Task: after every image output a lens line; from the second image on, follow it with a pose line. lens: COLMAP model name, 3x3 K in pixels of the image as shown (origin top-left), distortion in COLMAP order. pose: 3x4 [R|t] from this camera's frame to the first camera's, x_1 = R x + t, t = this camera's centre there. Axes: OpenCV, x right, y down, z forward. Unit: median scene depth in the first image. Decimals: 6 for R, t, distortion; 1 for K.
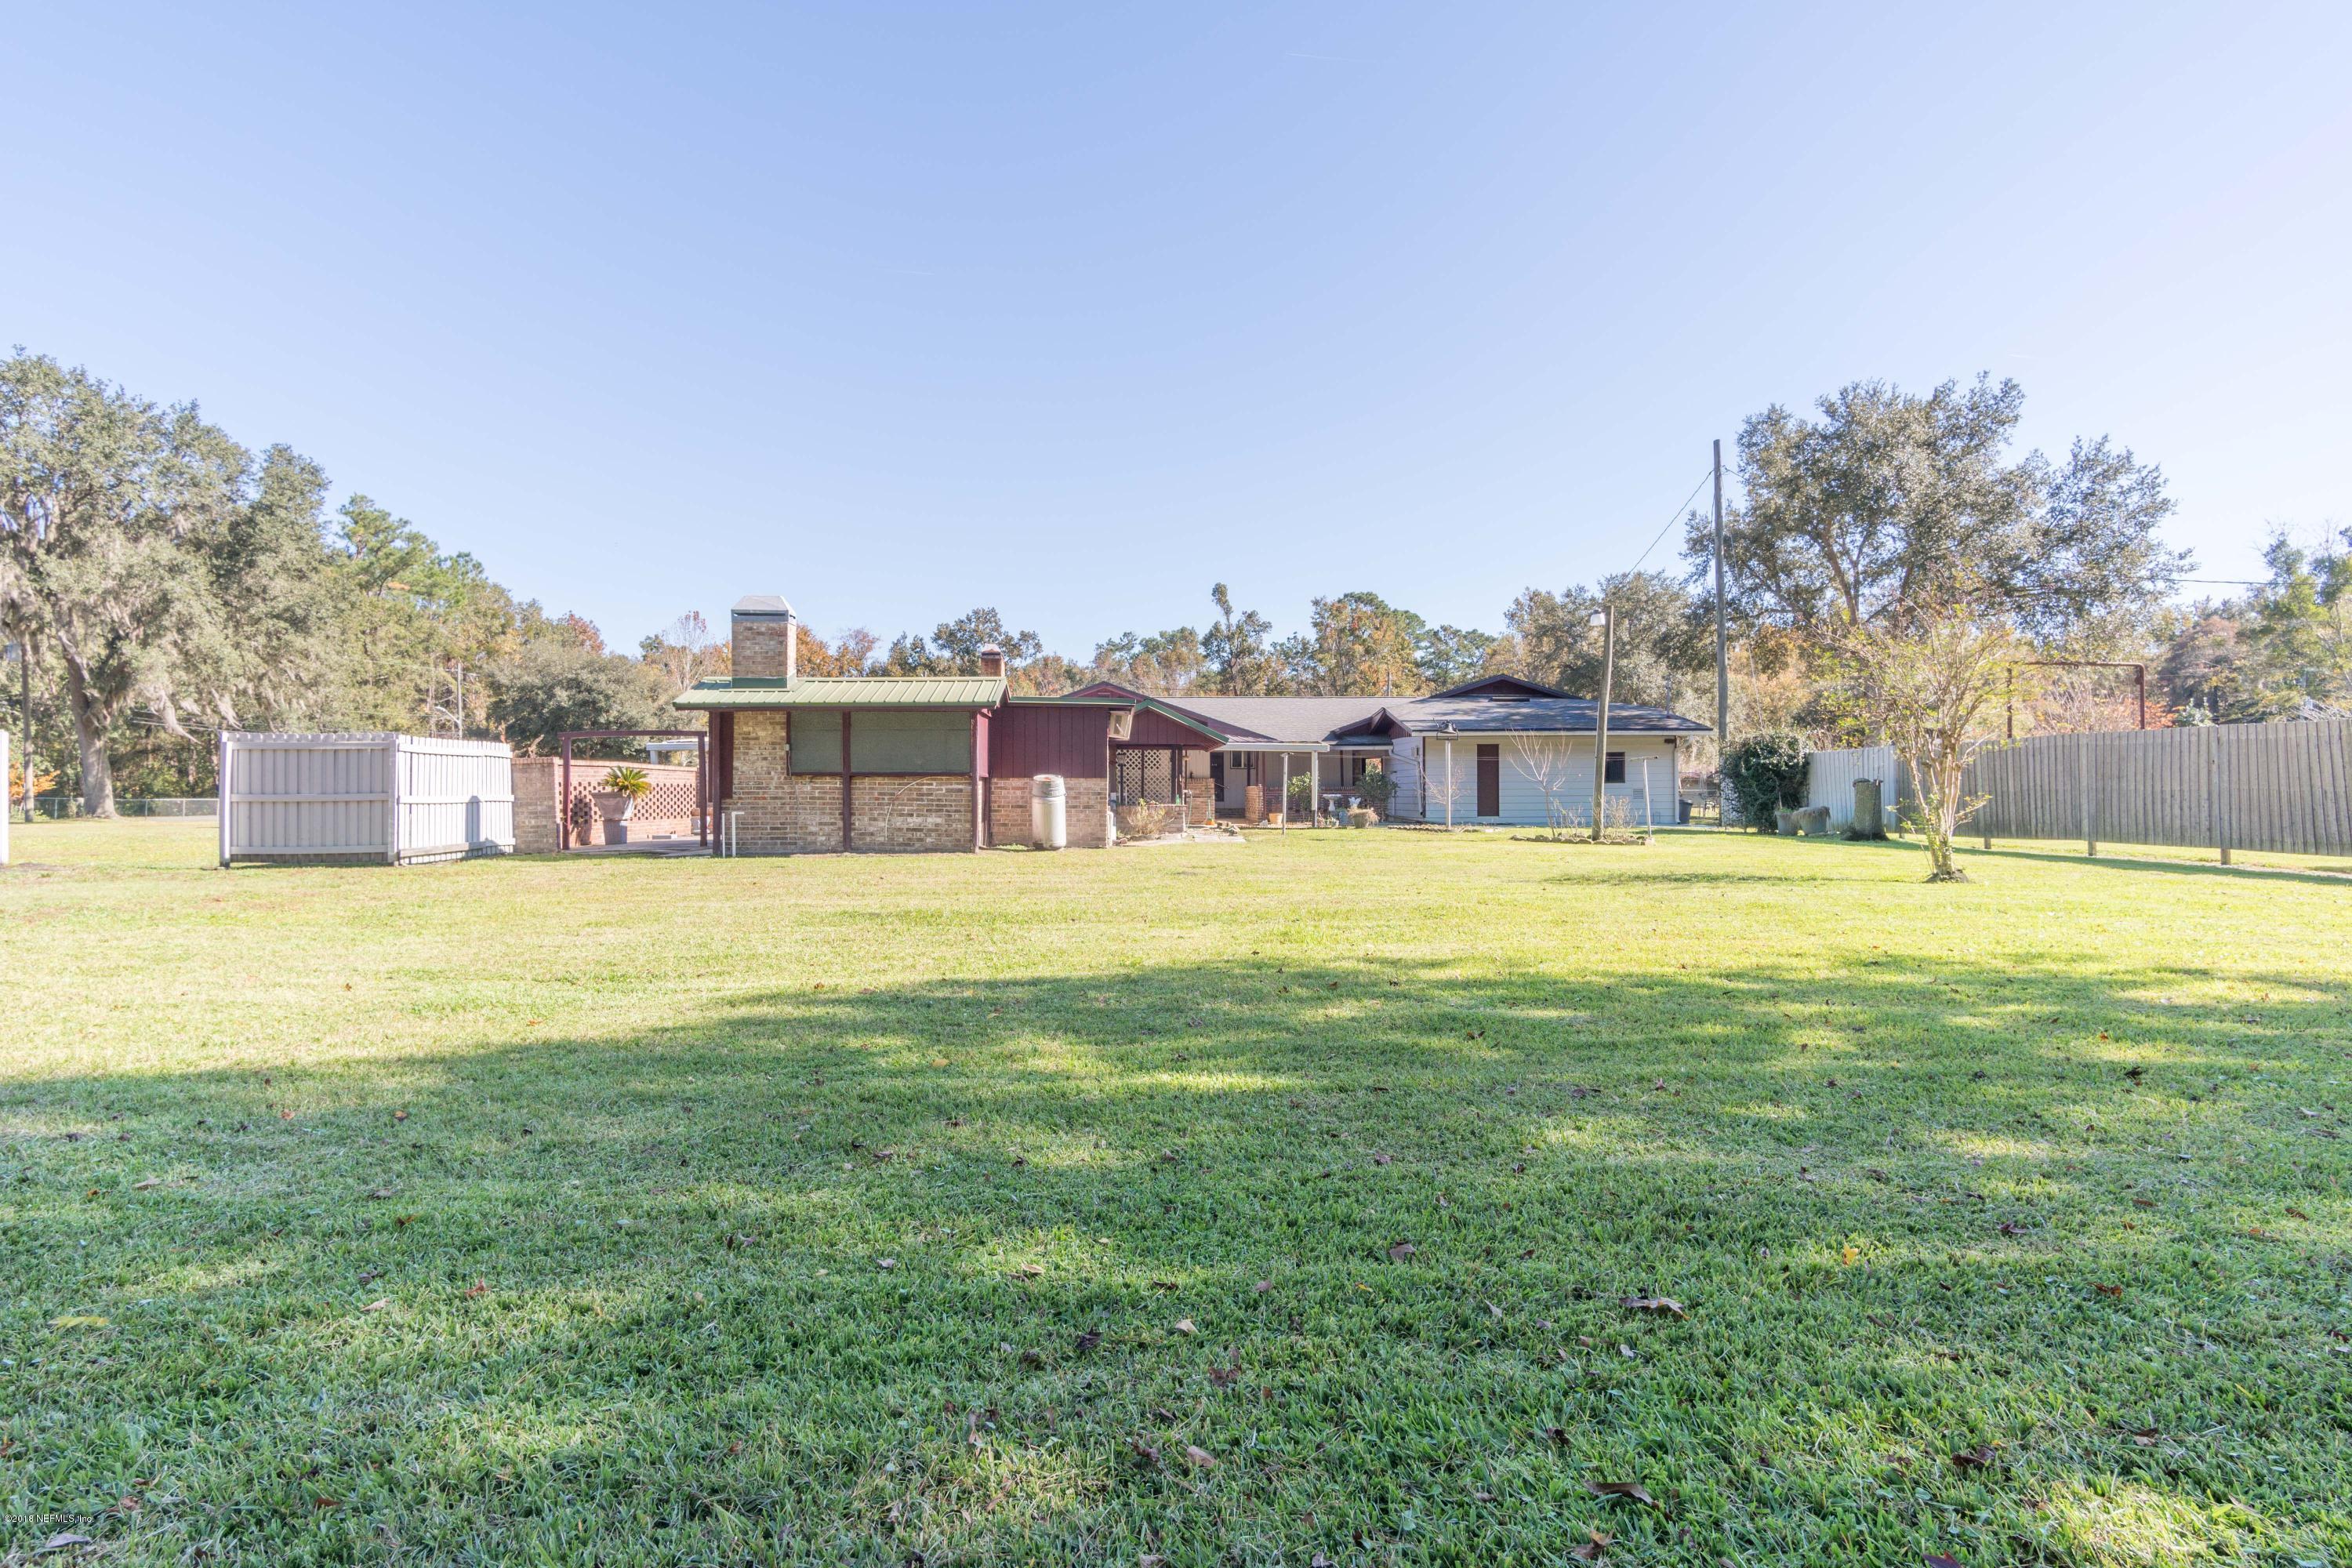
lens RADIAL K [[1240.7, 0, 1174.7], [0, 1240.7, 779.3], [0, 0, 1]] dist [0.003933, 0.002950]
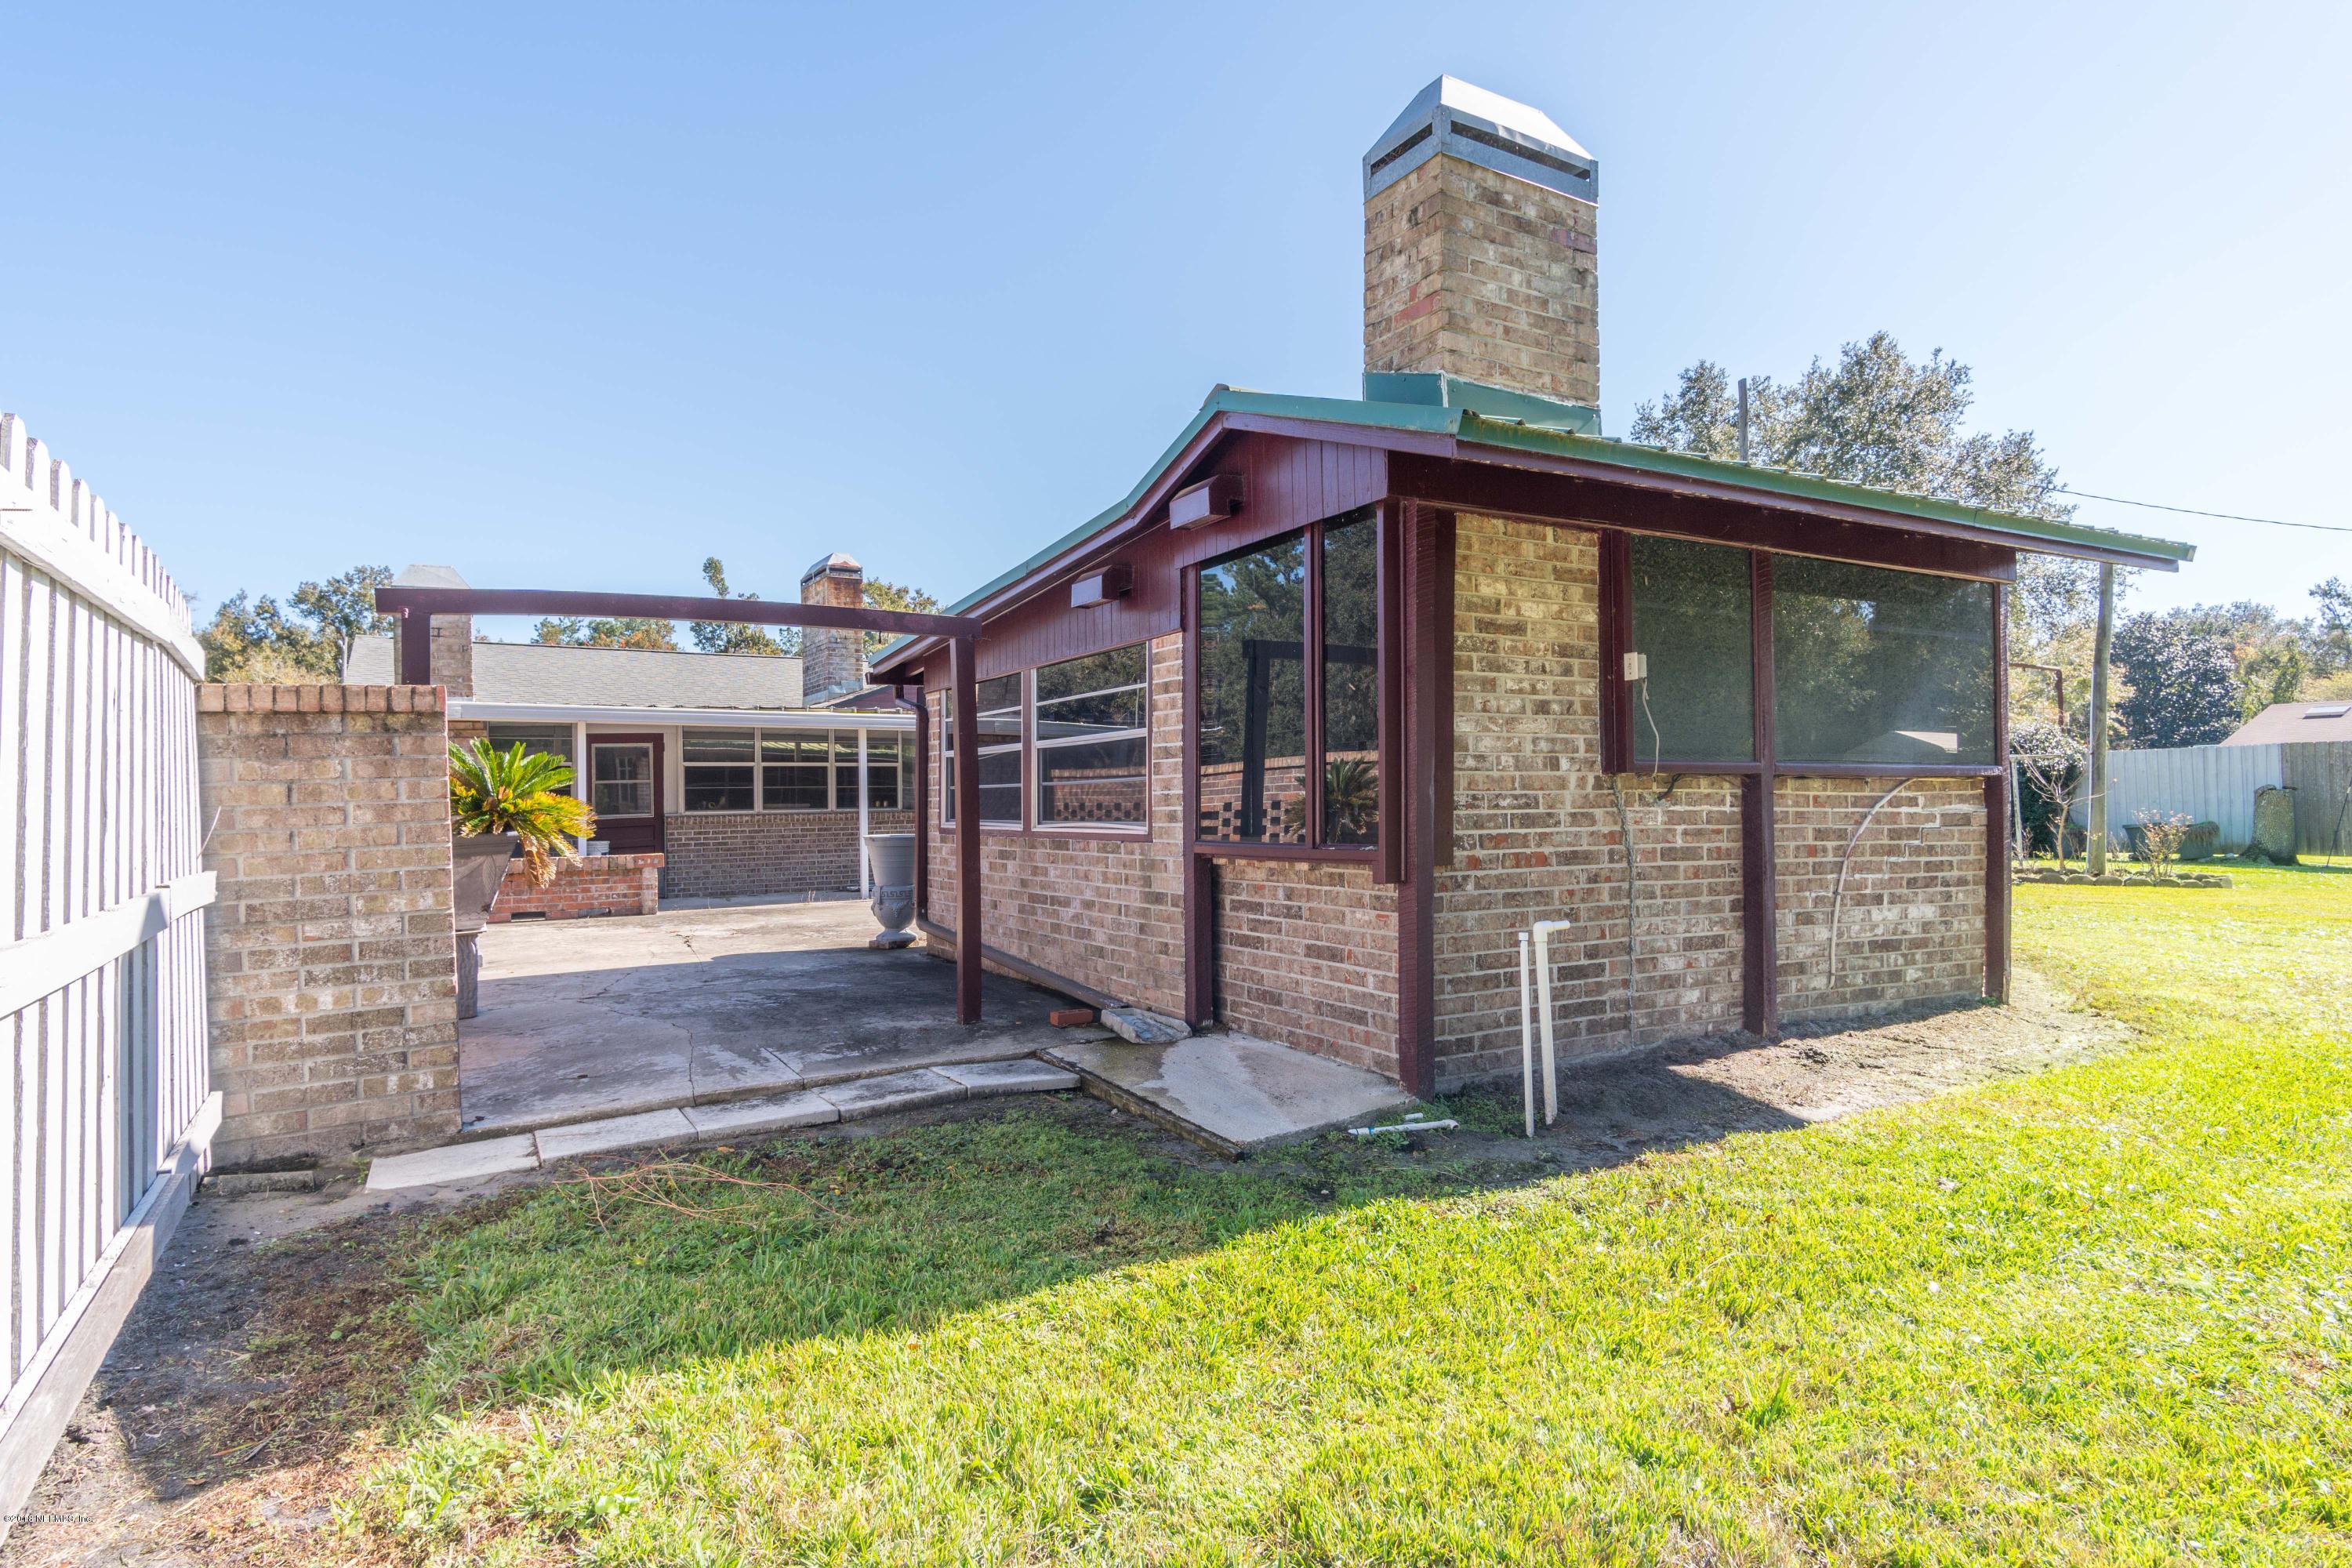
lens RADIAL K [[1240.7, 0, 1179.2], [0, 1240.7, 786.3], [0, 0, 1]] dist [0.003933, 0.002950]
pose [[0.888291, -0.001014, 0.459280, -0.069619], [0.002785, 0.999991, -0.003180, 0.000079], [-0.459273, 0.004104, 0.888286, 0.108033]]
